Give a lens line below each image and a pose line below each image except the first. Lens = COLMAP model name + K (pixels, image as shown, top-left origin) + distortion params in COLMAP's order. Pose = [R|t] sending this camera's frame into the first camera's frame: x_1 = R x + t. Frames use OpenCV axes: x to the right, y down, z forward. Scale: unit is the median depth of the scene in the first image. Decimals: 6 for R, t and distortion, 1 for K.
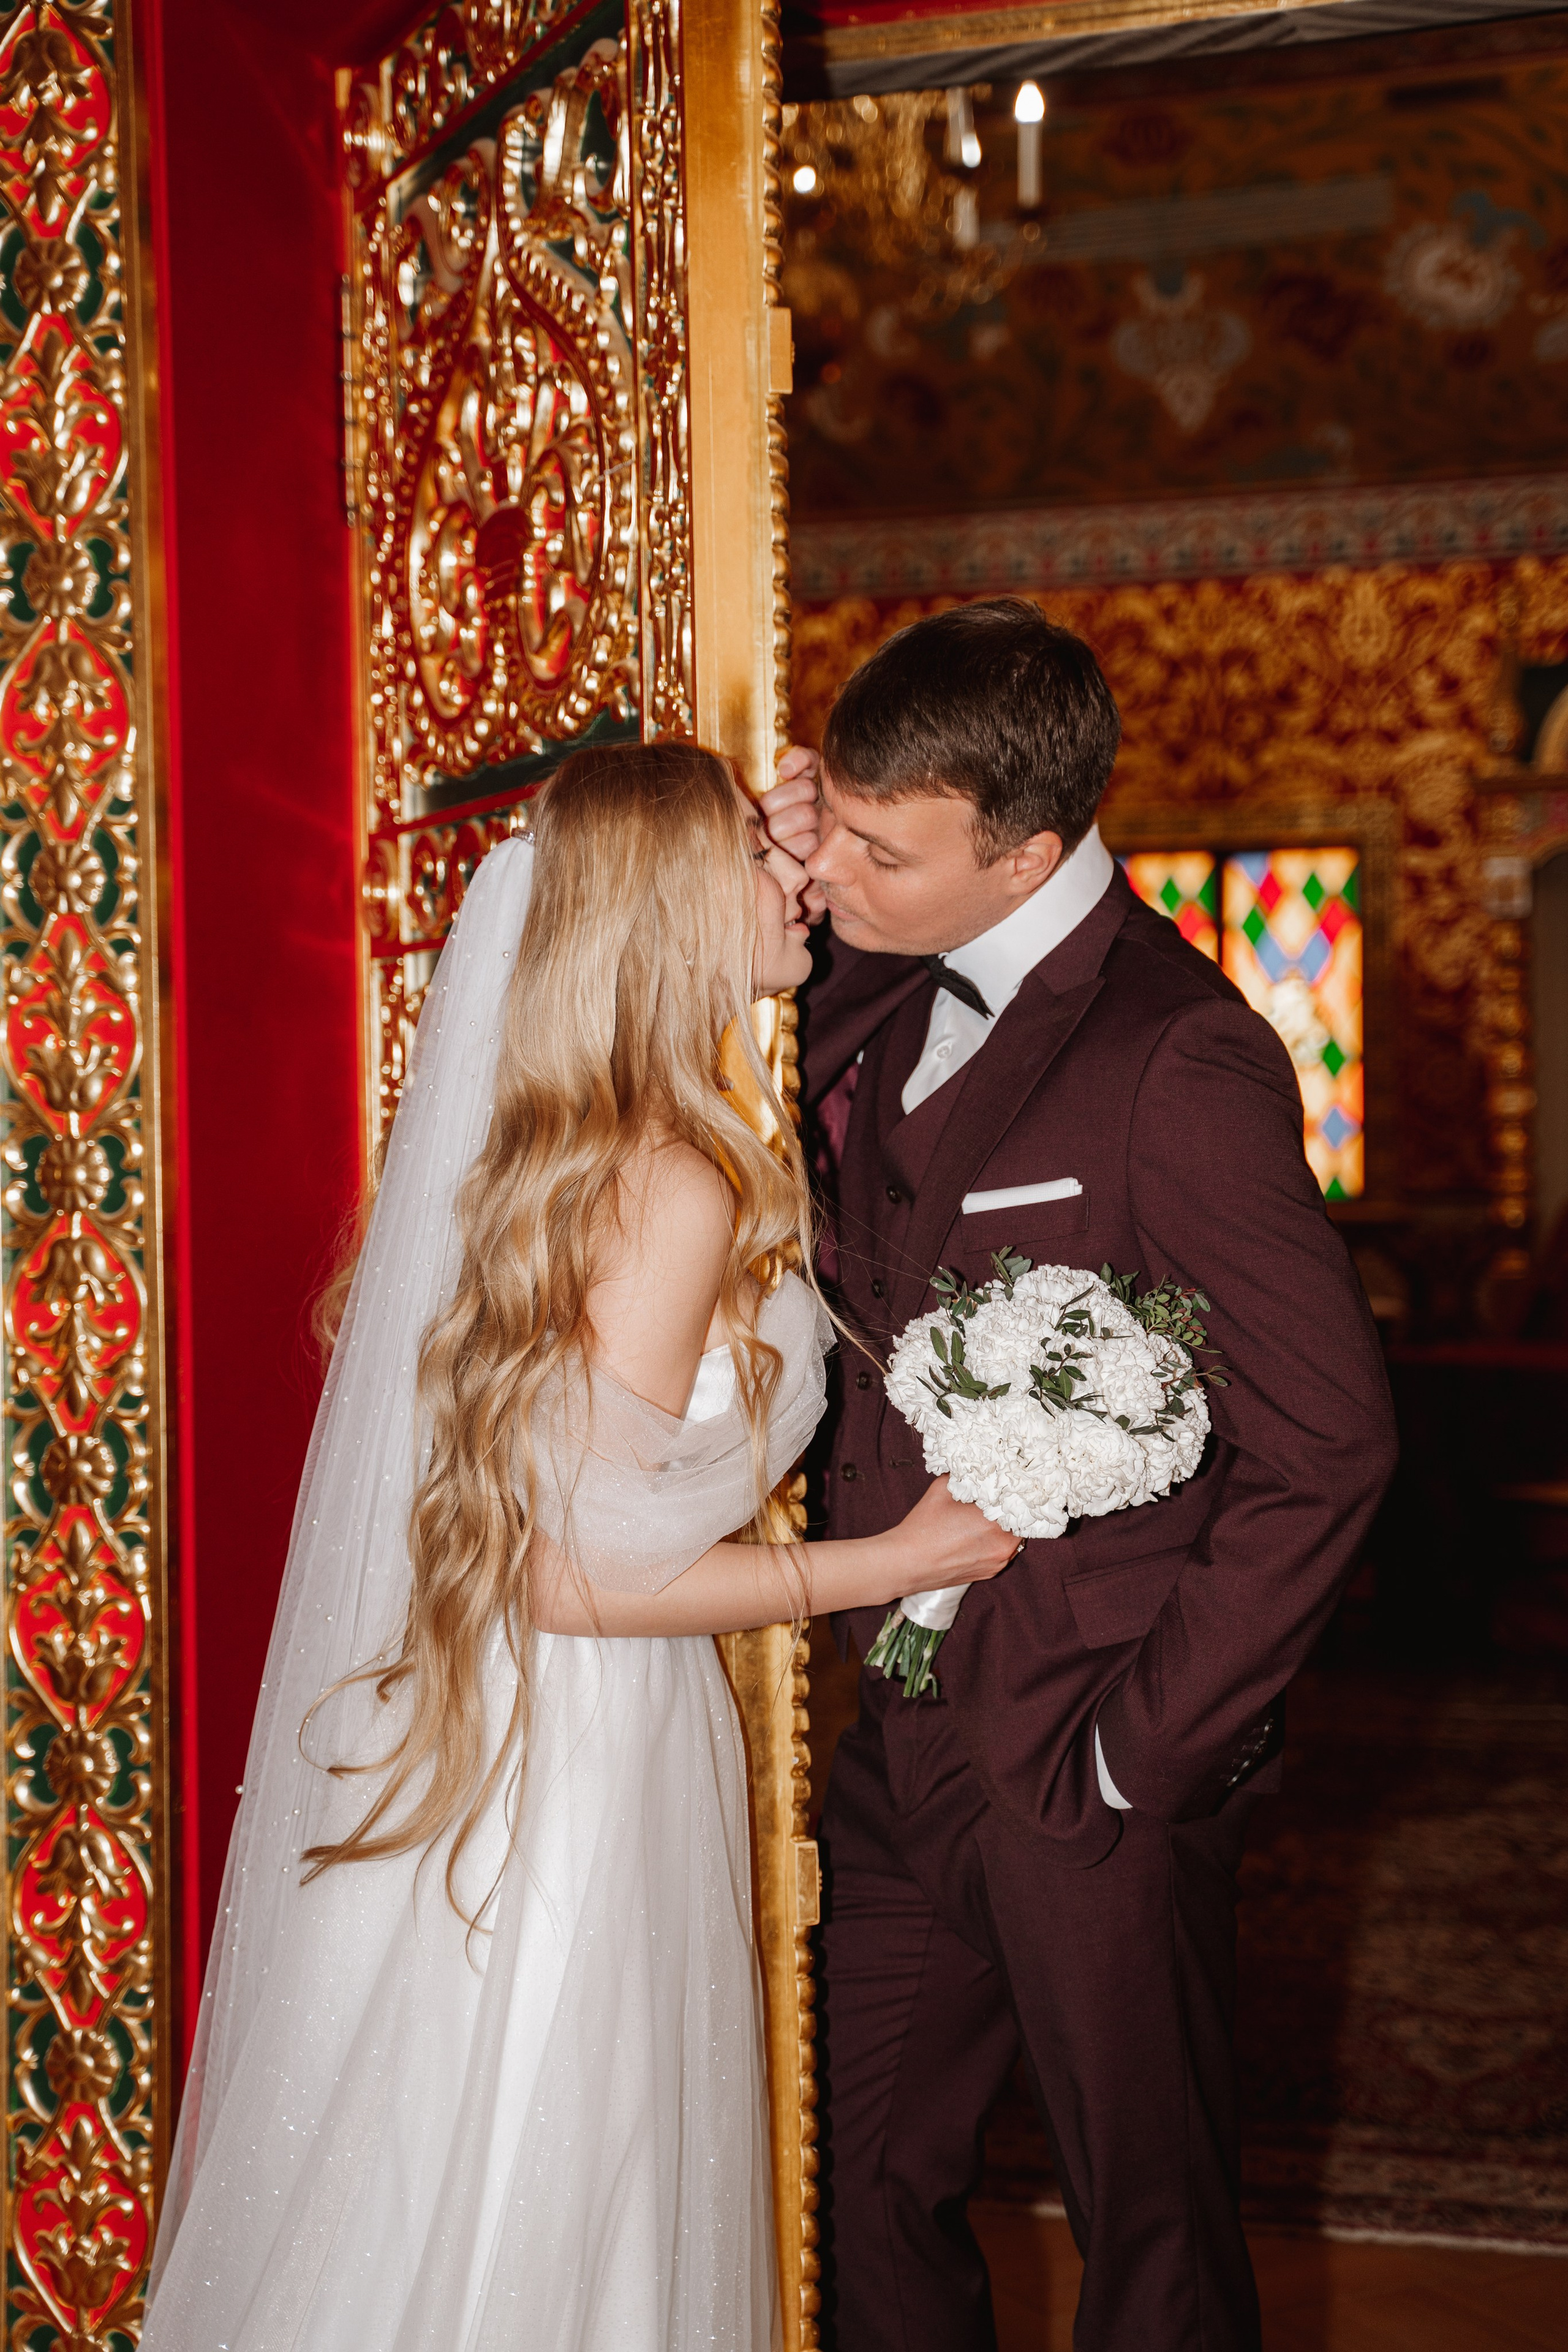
lens RADIAL K [[3419.2, 0, 786.8], [0, 3419.2, 1183.8], [0, 0, 1]] dist [0.129029, 0.000000]
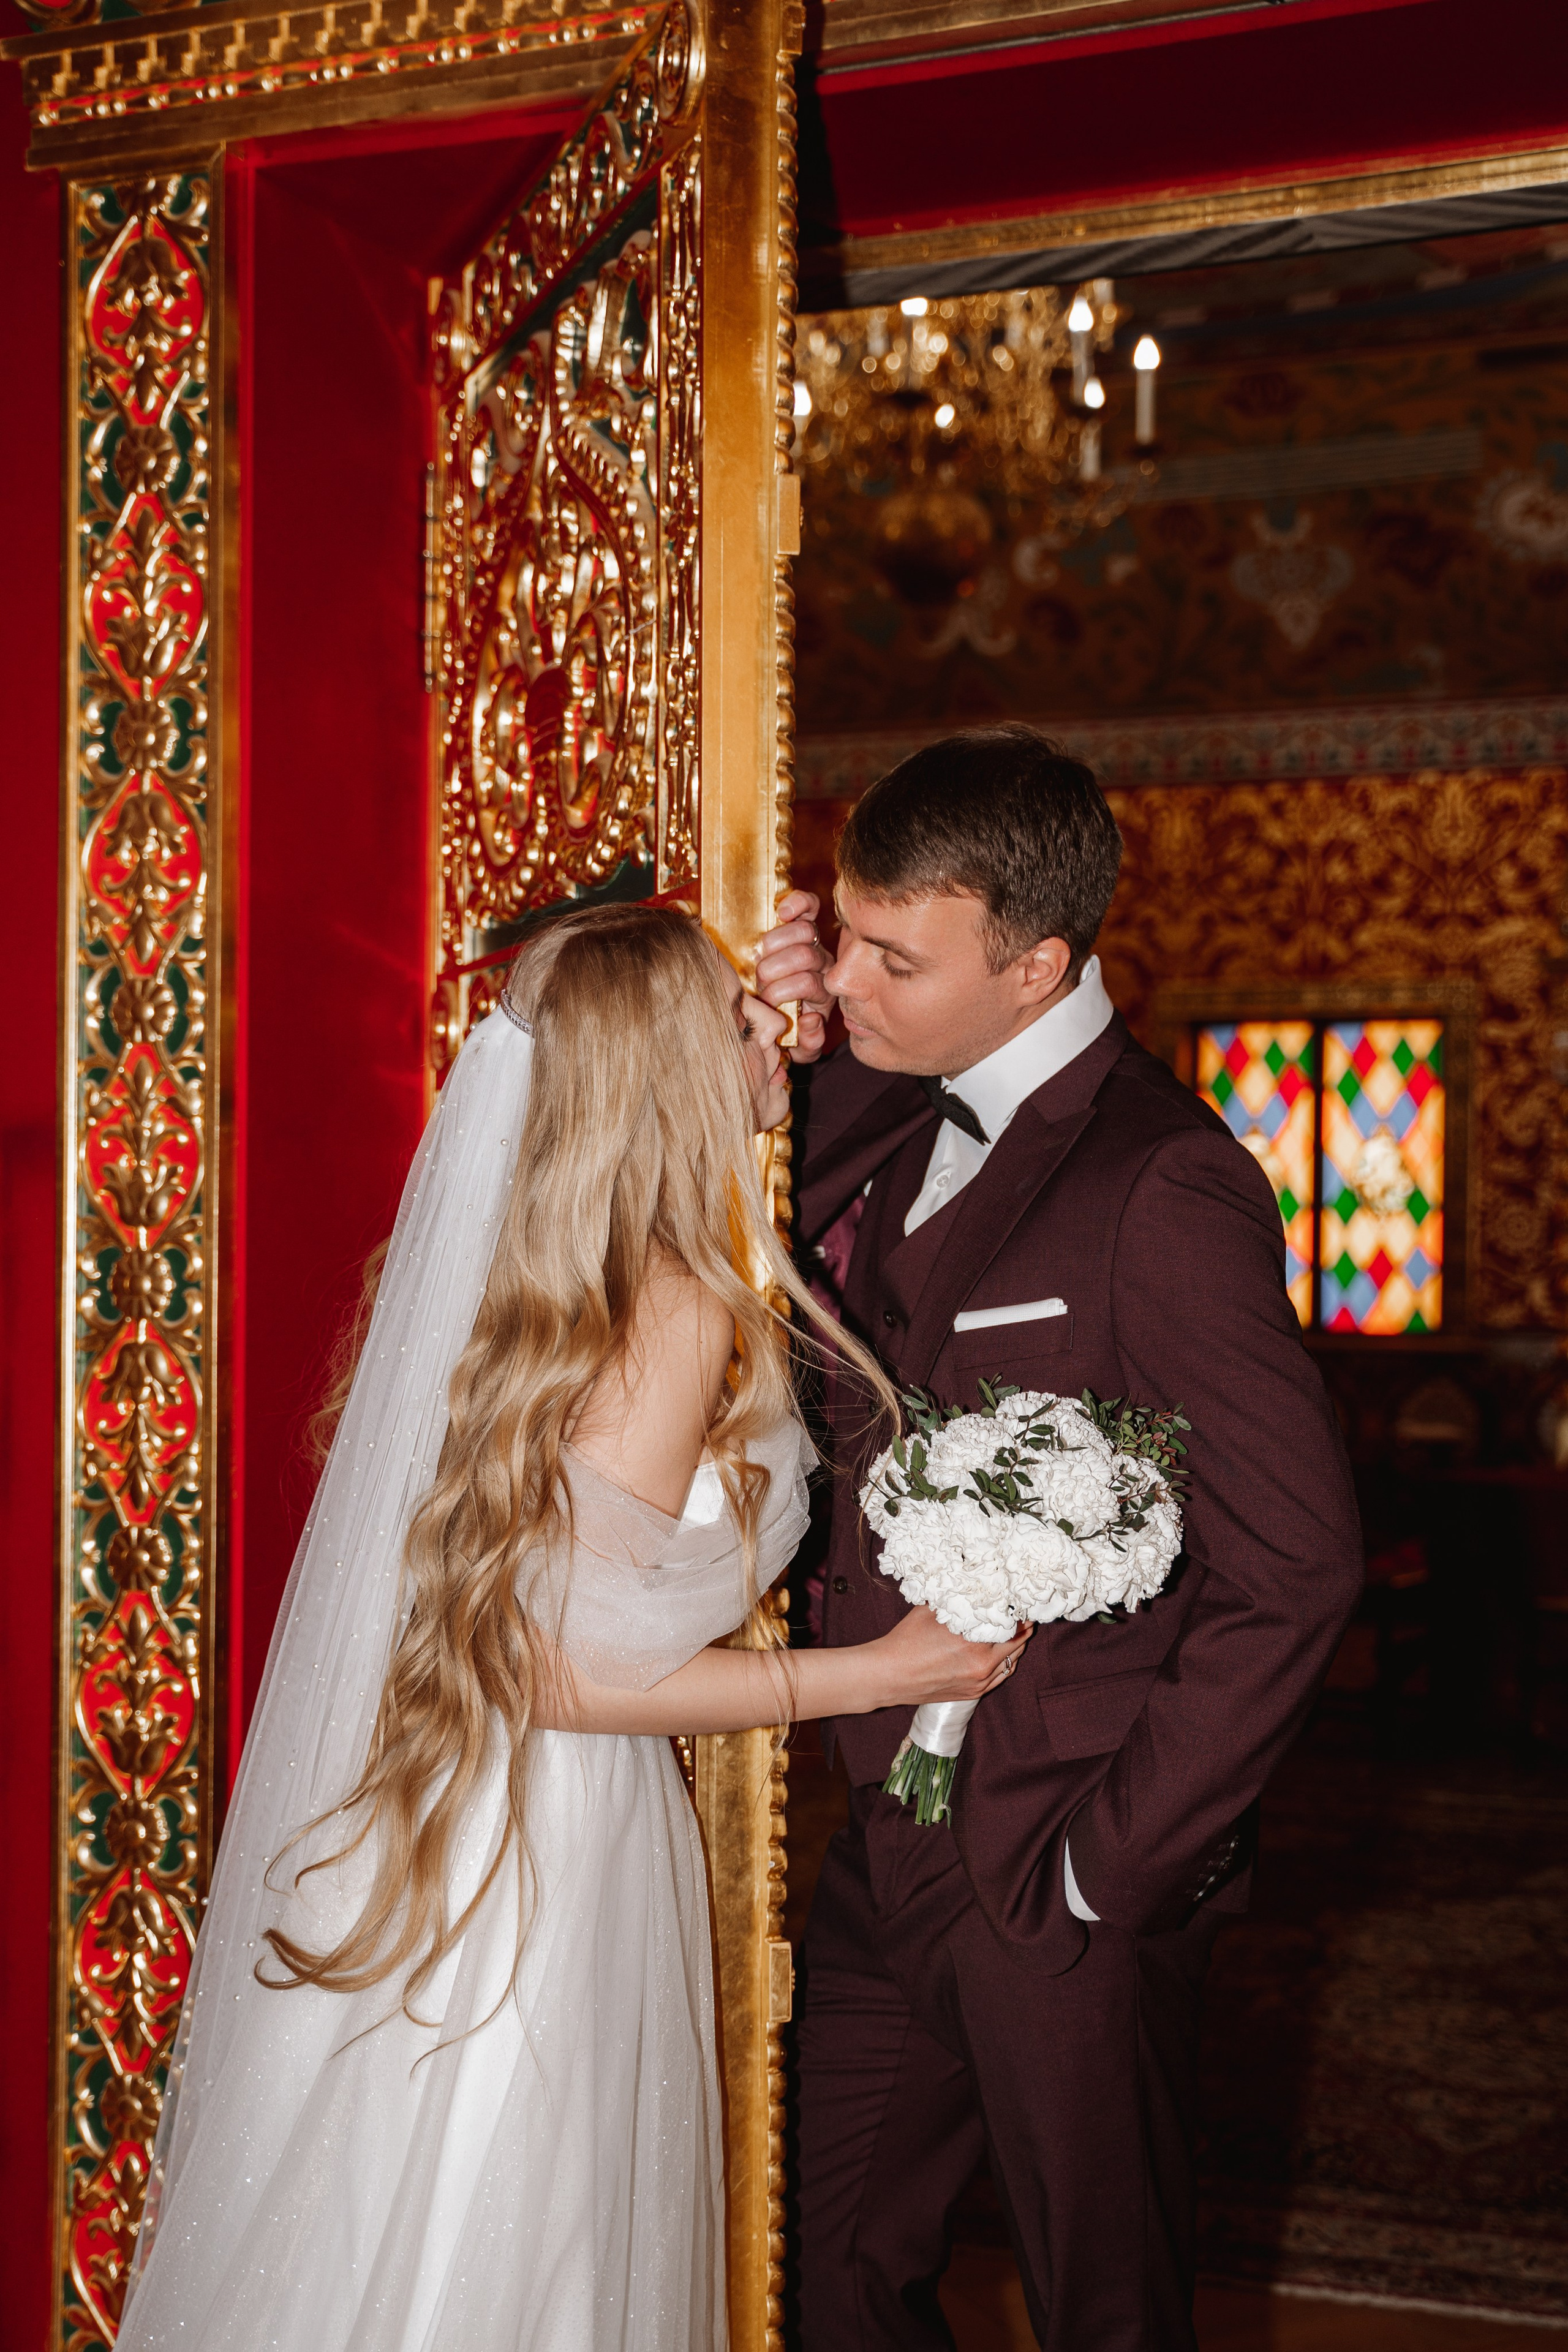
lens RADIAL K [[2935.4, 0, 728.2], [0, 2935.4, 1277.6], [0, 0, 1]] dist [0.018967, 0.000000]
pose [[0.996418, 0.023591, -0.081204, 0.050751], [-0.024270, 0.999678, -0.007388, -0.002488], [0.081003, 0.009332, 0.996670, 0.096707]]
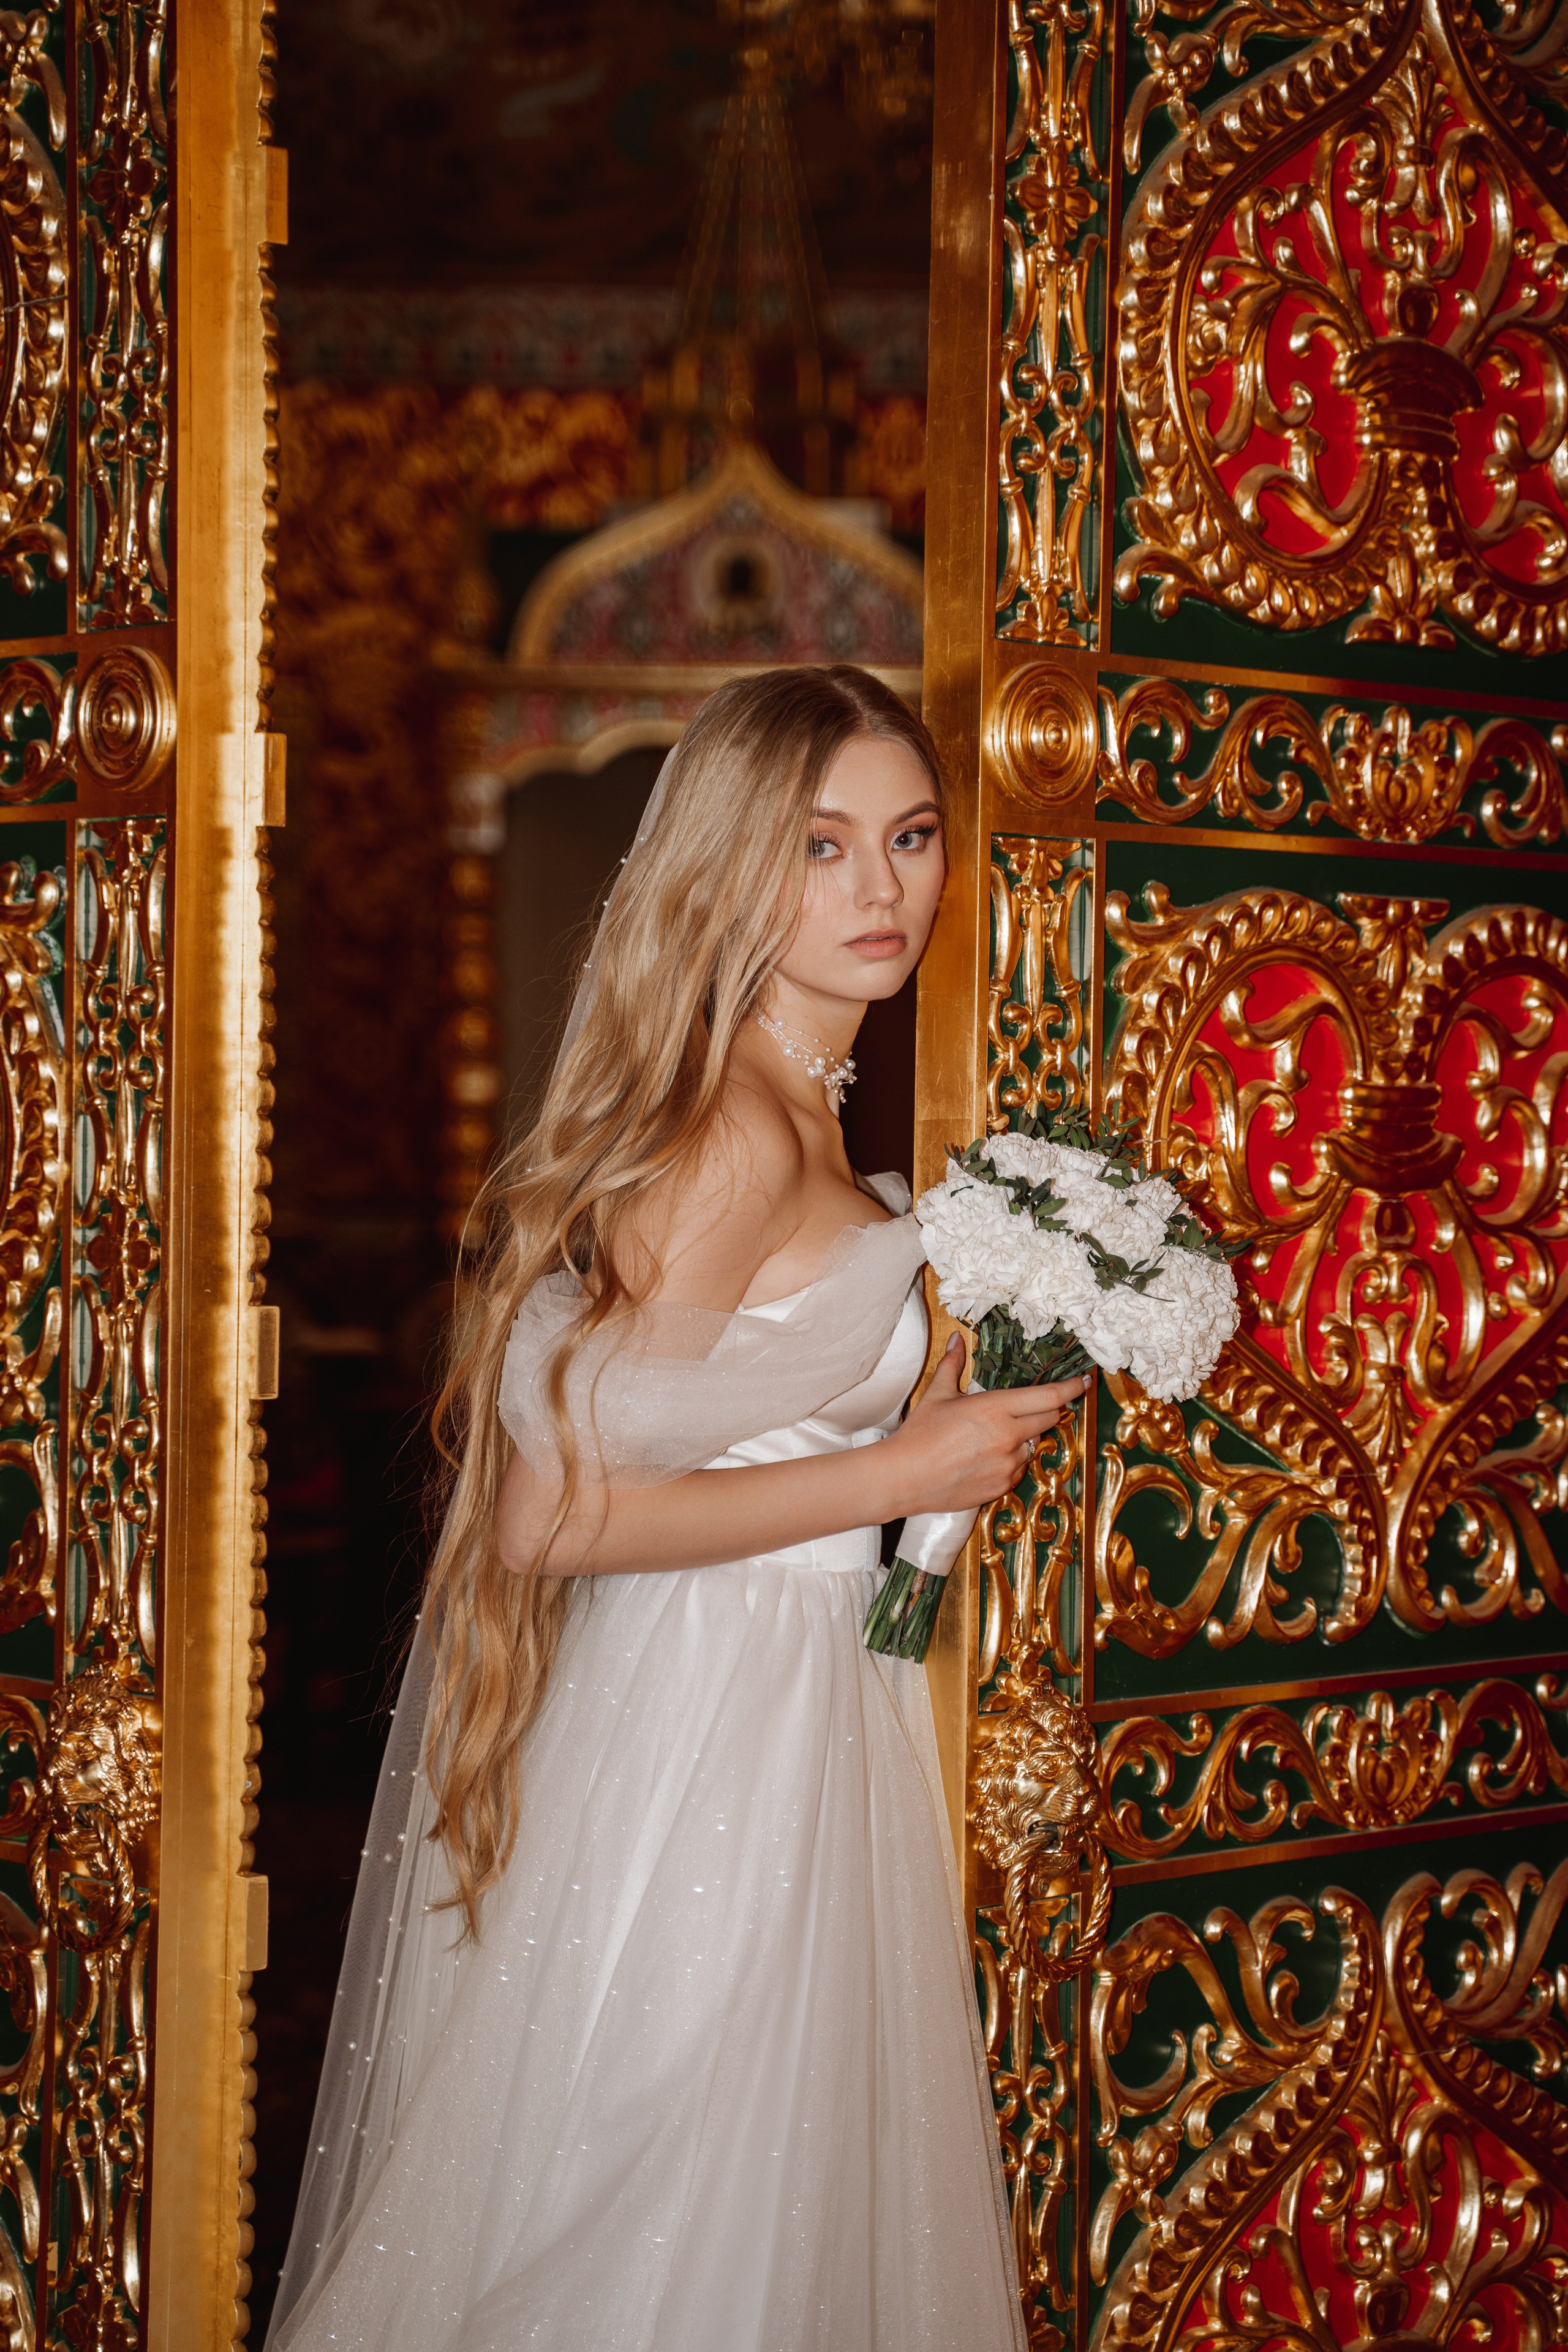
lens RADIAL K [[4792.3, 0, 783.4], [0, 4792.3, 1172.0], [0, 0, 1]] dist [0.256624, 0.000000]
pose [[0.948239, 0.019729, 0.316944, -0.233184], [-0.017622, 0.999799, -0.009514, 0.017182], [-0.317068, 0.003436, 0.948397, -0.198558]]
